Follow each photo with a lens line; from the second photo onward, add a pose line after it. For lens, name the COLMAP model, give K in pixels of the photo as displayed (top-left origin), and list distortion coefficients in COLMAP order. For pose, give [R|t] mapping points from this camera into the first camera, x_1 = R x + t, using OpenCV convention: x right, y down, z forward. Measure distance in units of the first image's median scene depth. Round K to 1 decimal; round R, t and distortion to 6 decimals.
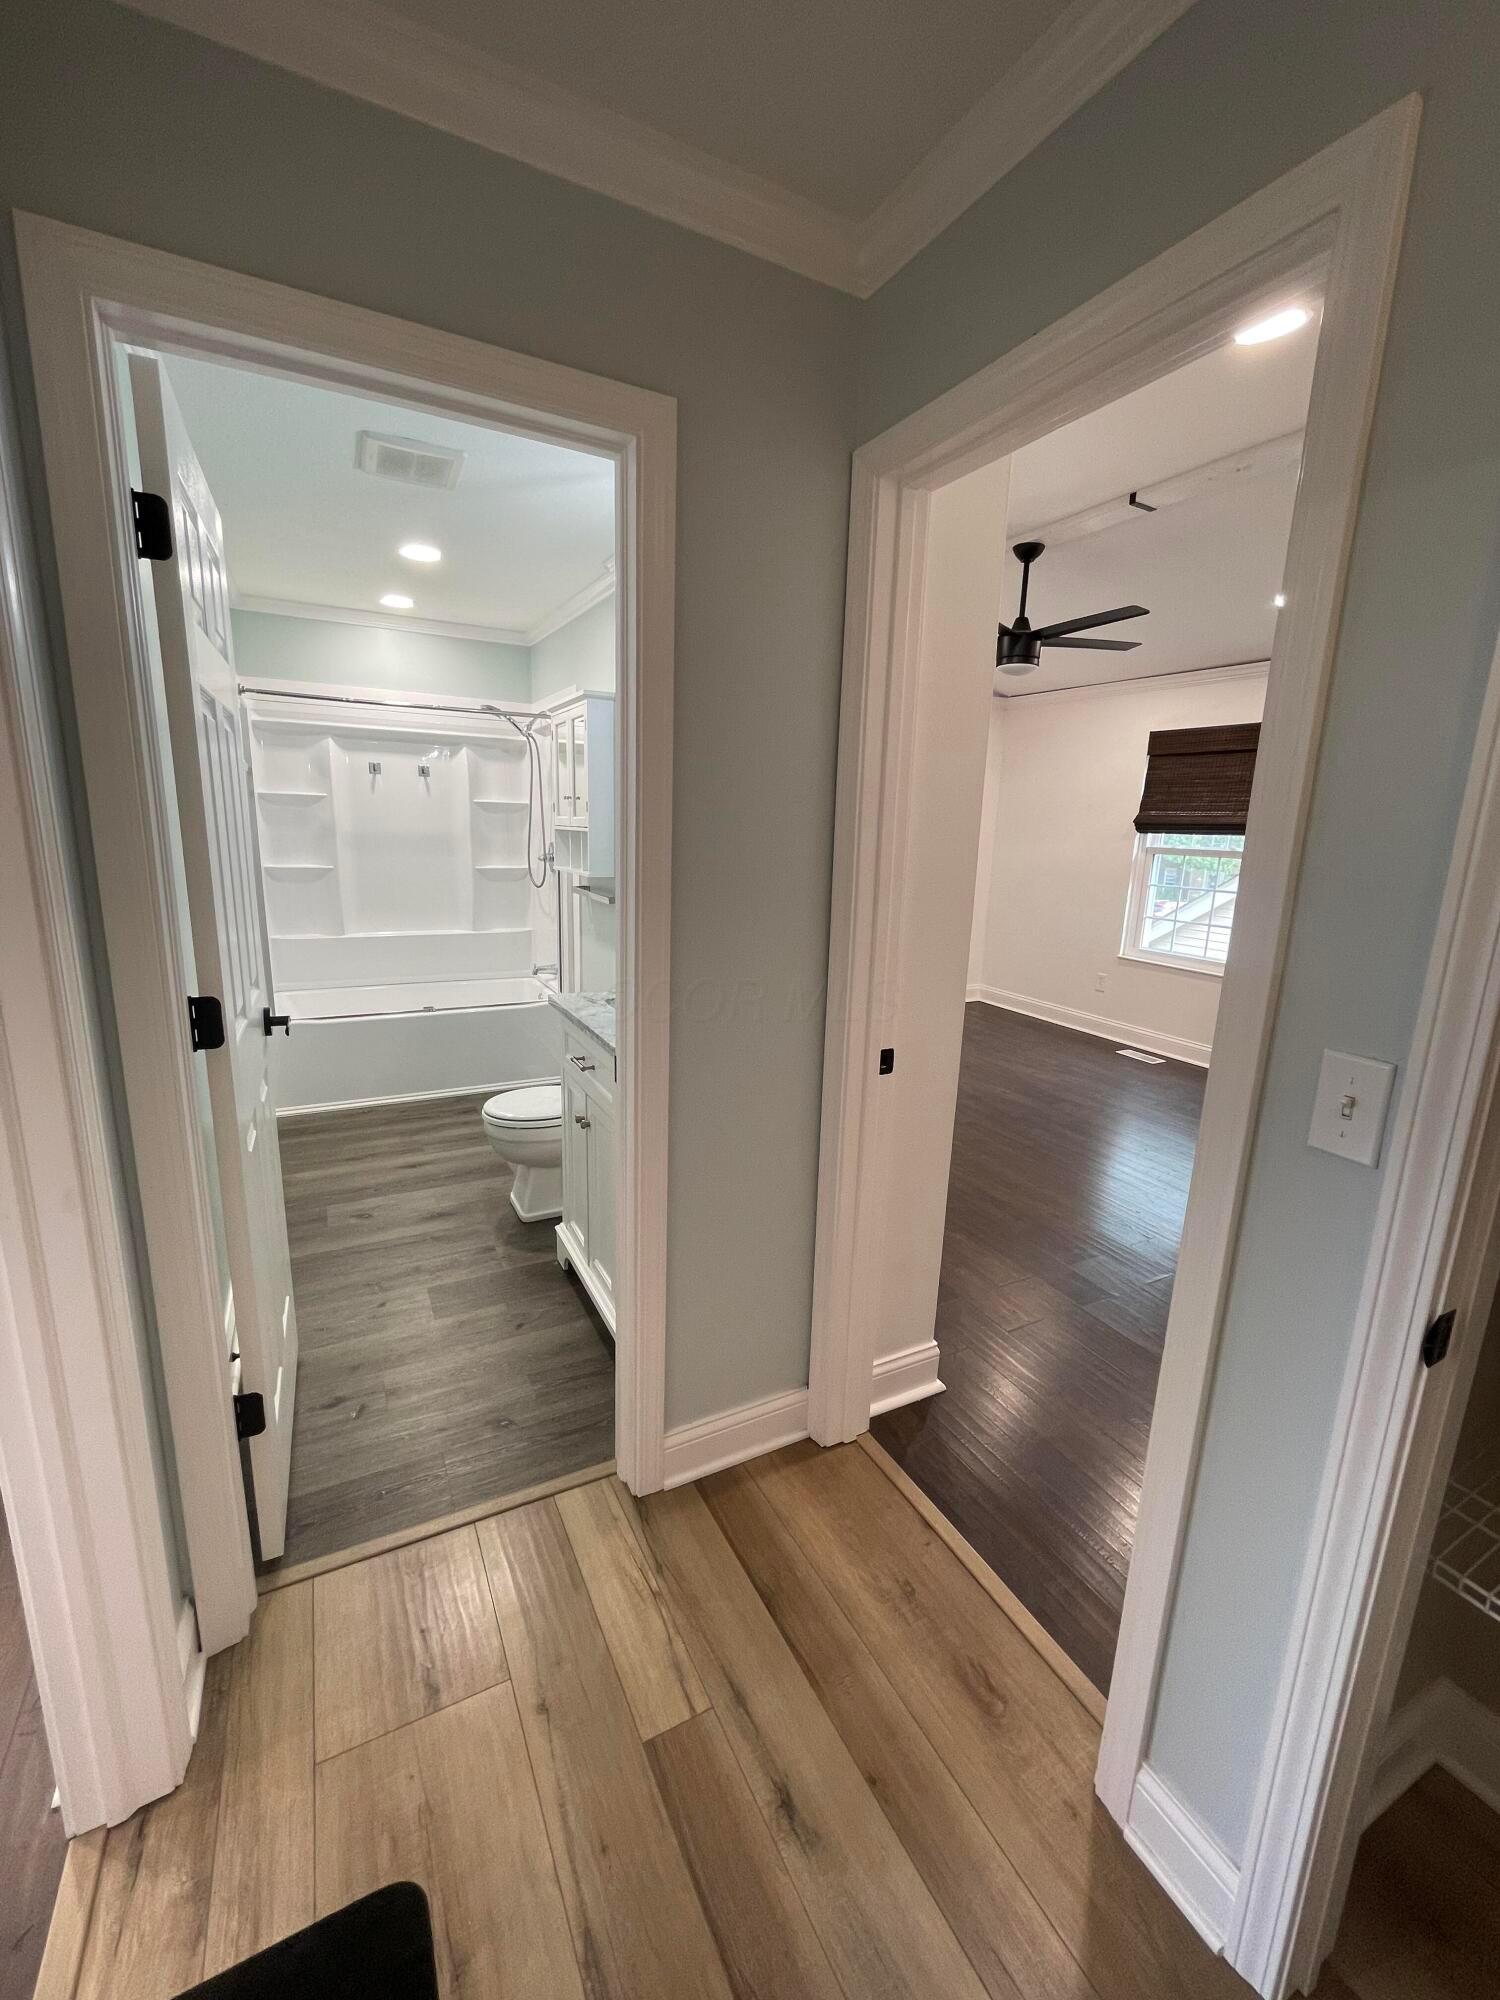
lens RADIAL K [[817.2, 0, 751.7], [0, 817.2, 995.9], [0, 0, 1]] dist [-0.001218, -0.000016]
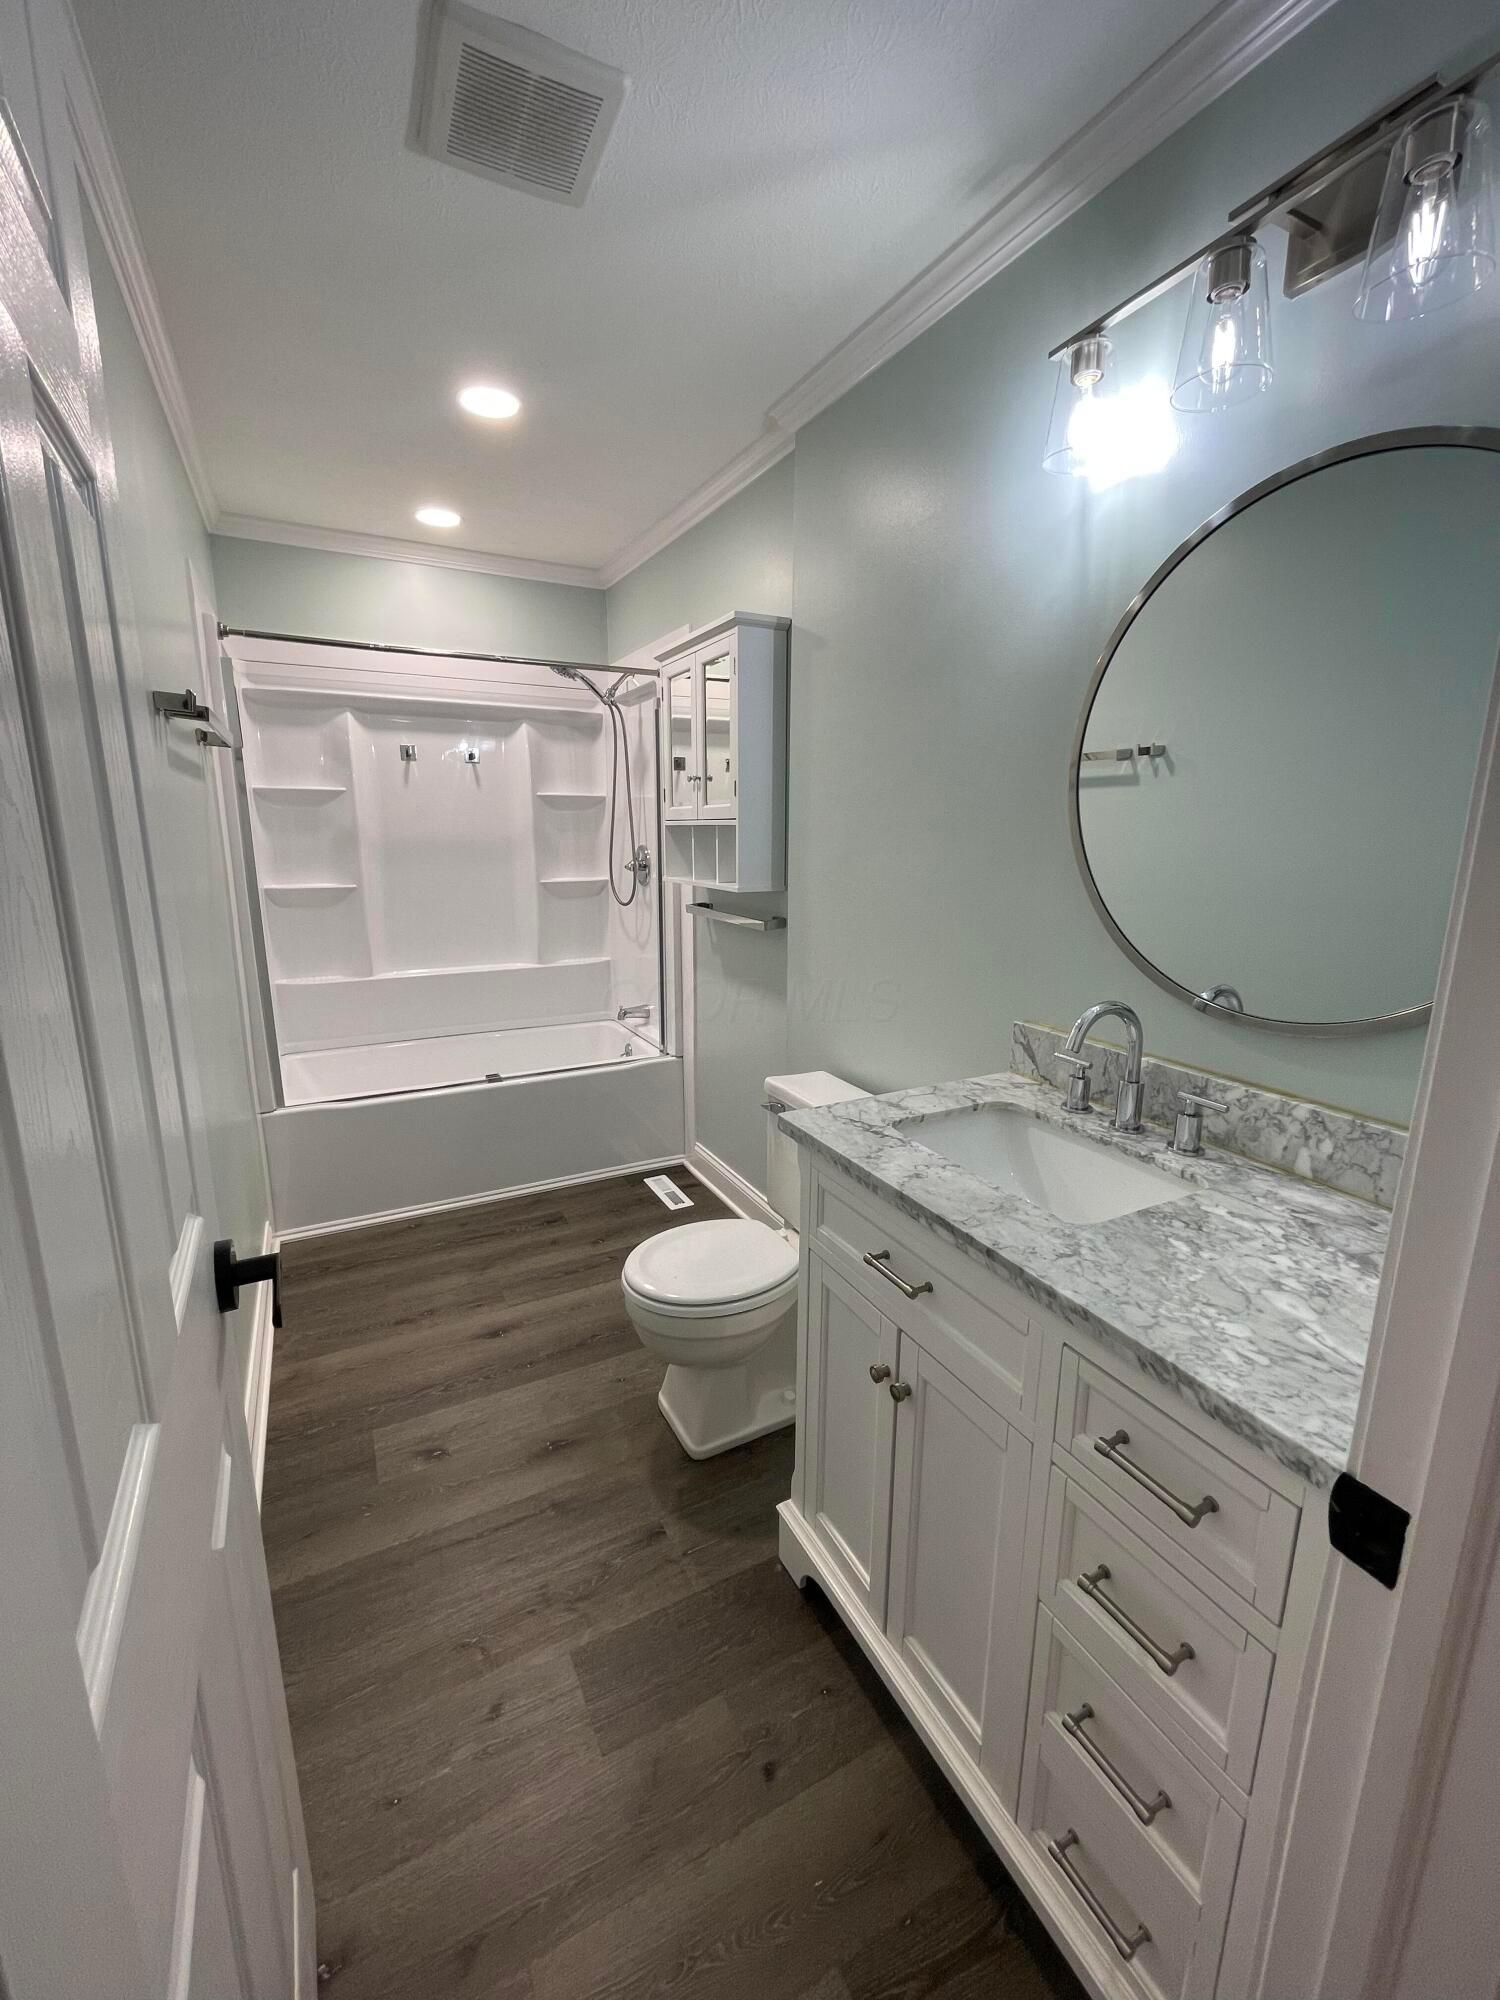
lens RADIAL K [[817.2, 0, 751.7], [0, 817.2, 995.9], [0, 0, 1]] dist [-0.001218, -0.000016]
pose [[0.999645, -0.025663, -0.007153, -0.158597], [0.025628, 0.999659, -0.004946, -0.047451], [0.007278, 0.004761, 0.999962, 0.274481]]
